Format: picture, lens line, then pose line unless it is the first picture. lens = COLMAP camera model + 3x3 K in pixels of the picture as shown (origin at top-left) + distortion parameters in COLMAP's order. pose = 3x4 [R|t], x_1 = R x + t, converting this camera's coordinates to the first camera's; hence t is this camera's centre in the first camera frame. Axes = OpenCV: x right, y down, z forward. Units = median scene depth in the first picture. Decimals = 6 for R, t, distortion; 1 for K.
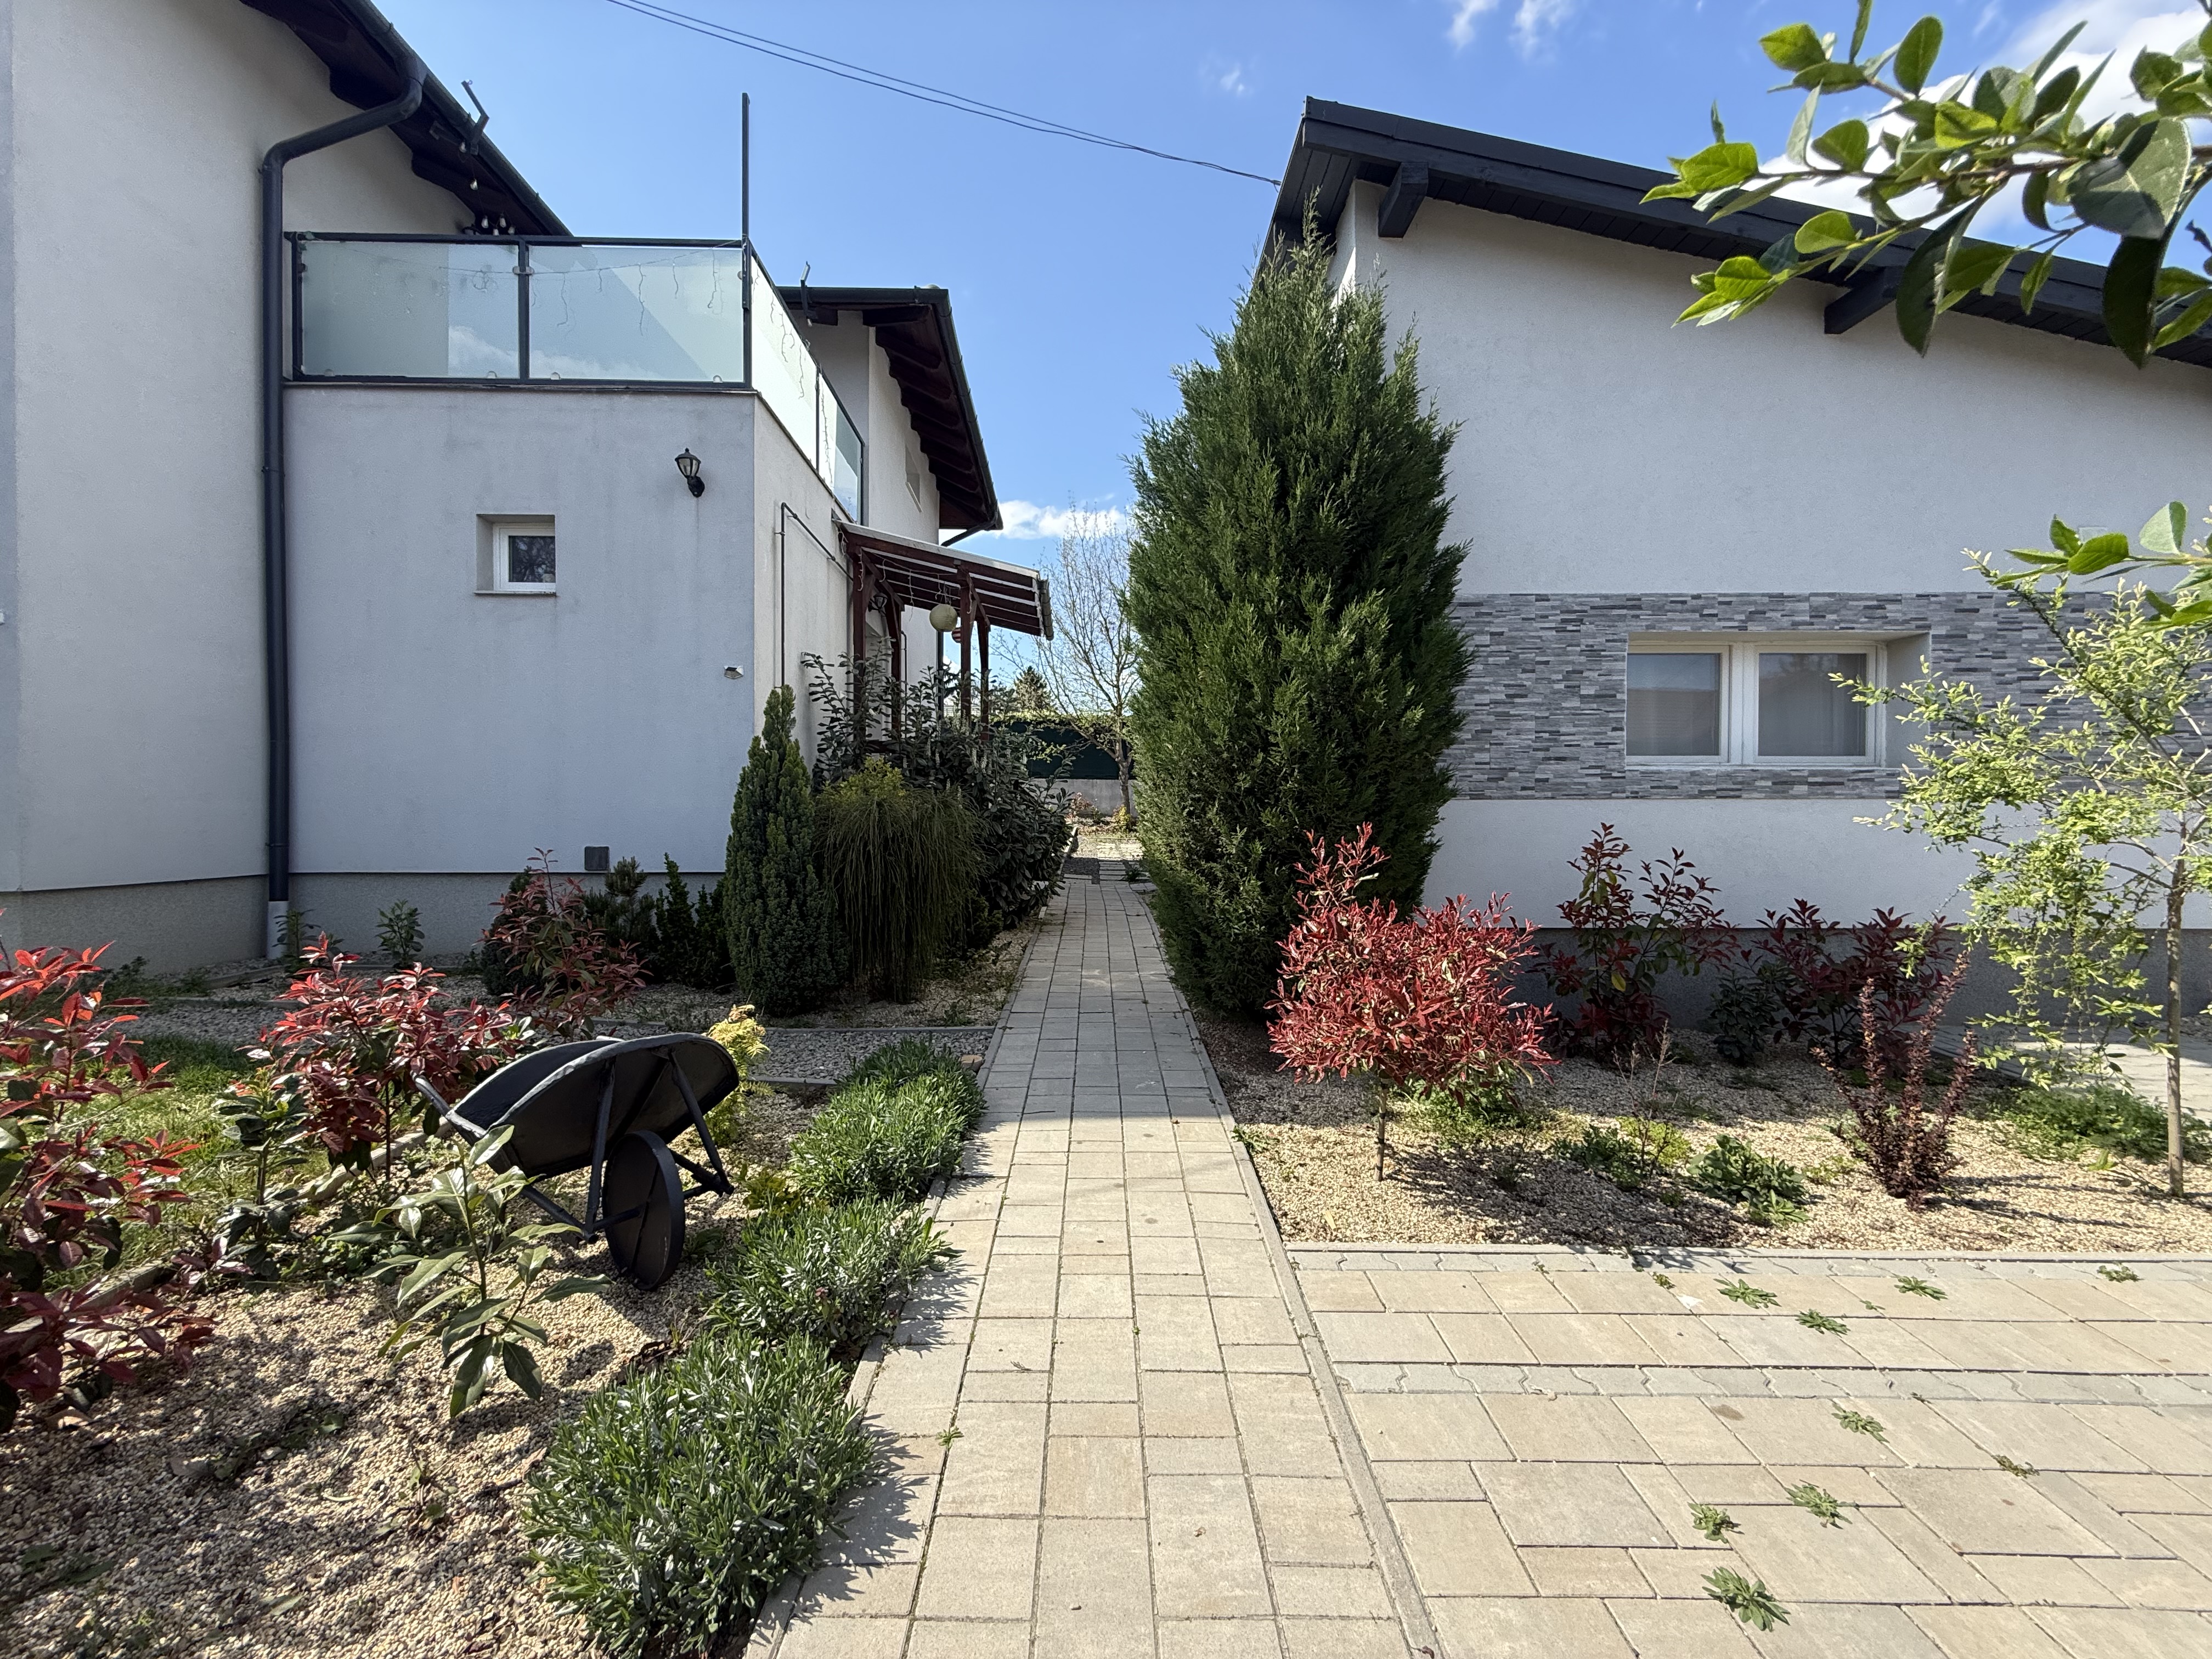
lens RADIAL K [[855.2, 0, 1106.0], [0, 855.2, 829.5], [0, 0, 1]] dist [0.000562, 0.000779]
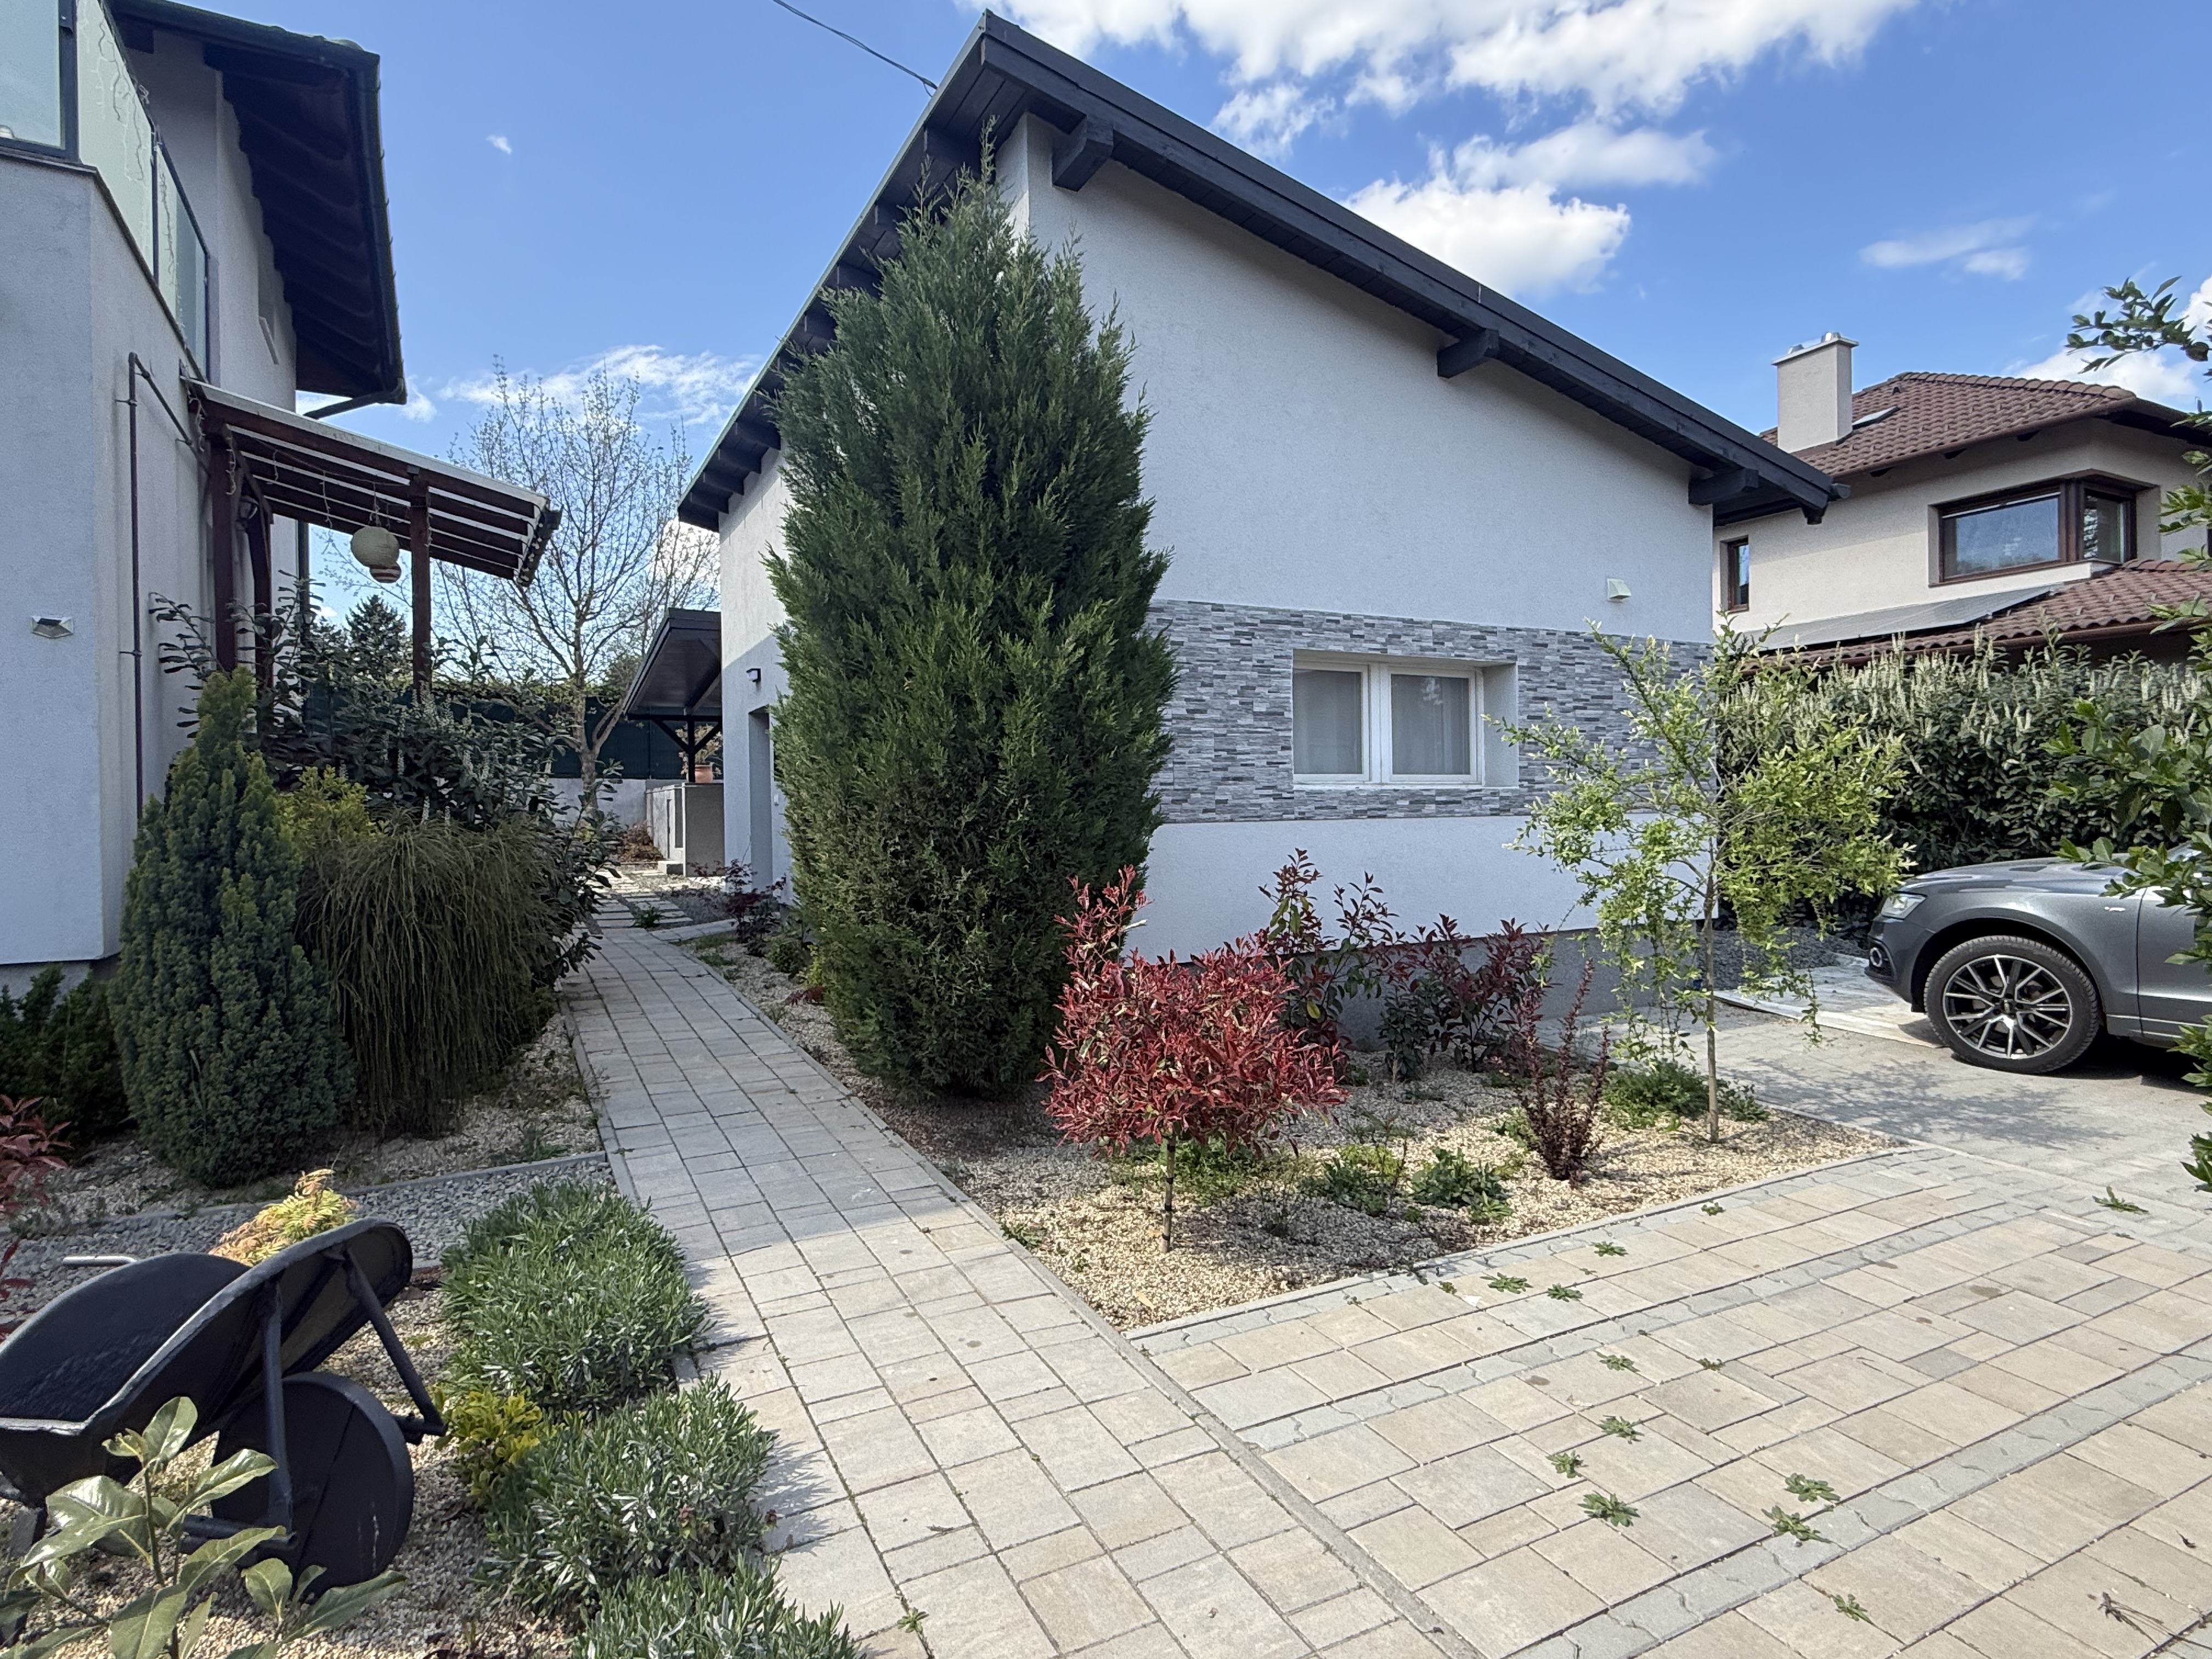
lens RADIAL K [[1112.3, 0, 1106.0], [0, 1112.3, 829.5], [0, 0, 1]] dist [0.001551, 0.000291]
pose [[0.893337, -0.019202, 0.448977, -0.208274], [0.024173, 0.999694, -0.005342, -0.032567], [-0.448736, 0.015625, 0.893528, -0.043467]]
